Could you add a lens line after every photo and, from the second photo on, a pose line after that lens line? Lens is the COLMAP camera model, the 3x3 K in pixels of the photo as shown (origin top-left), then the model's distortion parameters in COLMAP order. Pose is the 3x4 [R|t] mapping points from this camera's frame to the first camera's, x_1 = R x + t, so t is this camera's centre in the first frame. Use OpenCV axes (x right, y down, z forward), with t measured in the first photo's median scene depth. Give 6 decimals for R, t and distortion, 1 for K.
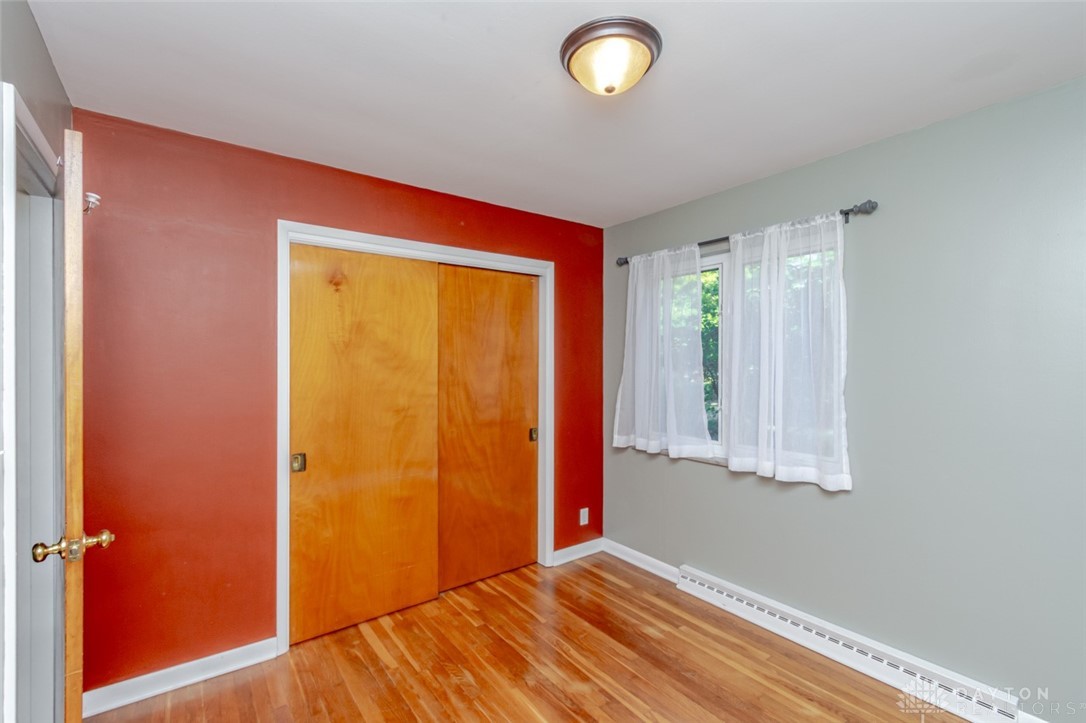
lens RADIAL K [[479.1, 0, 537.0], [0, 479.1, 355.3], [0, 0, 1]] dist [-0.000751, -0.001963]
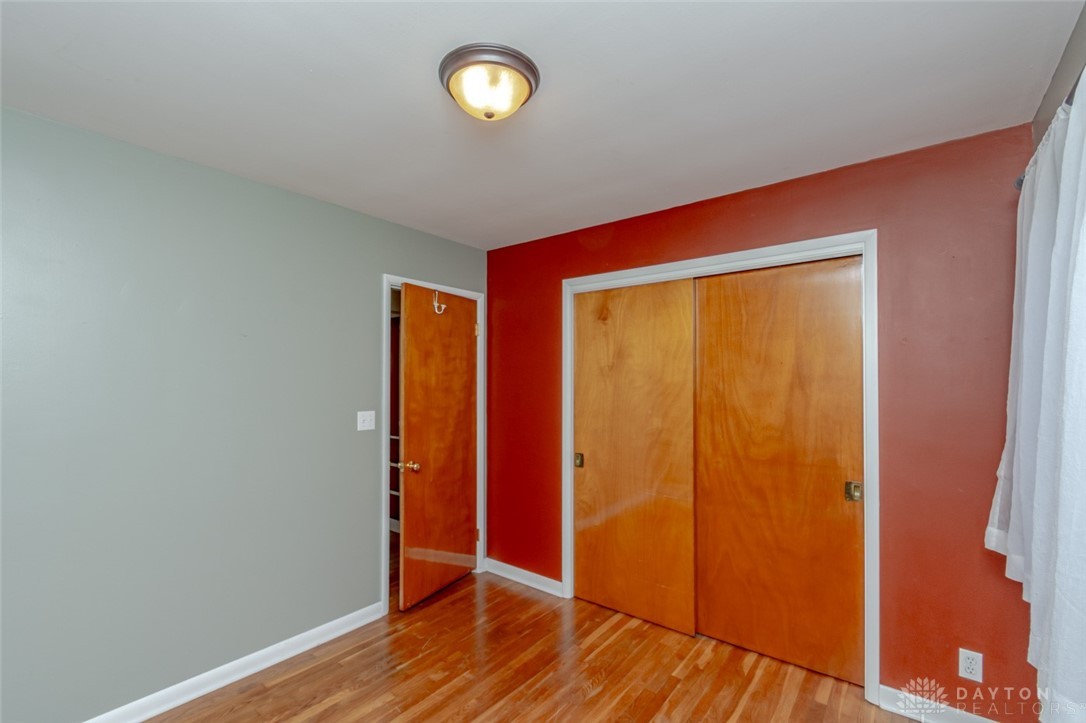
lens RADIAL K [[479.1, 0, 543.8], [0, 479.1, 369.3], [0, 0, 1]] dist [-0.000751, -0.001963]
pose [[0.257293, -0.026050, -0.965982, 0.672718], [0.010559, 0.999653, -0.024146, 0.006229], [0.966276, -0.003987, 0.257479, 0.510941]]
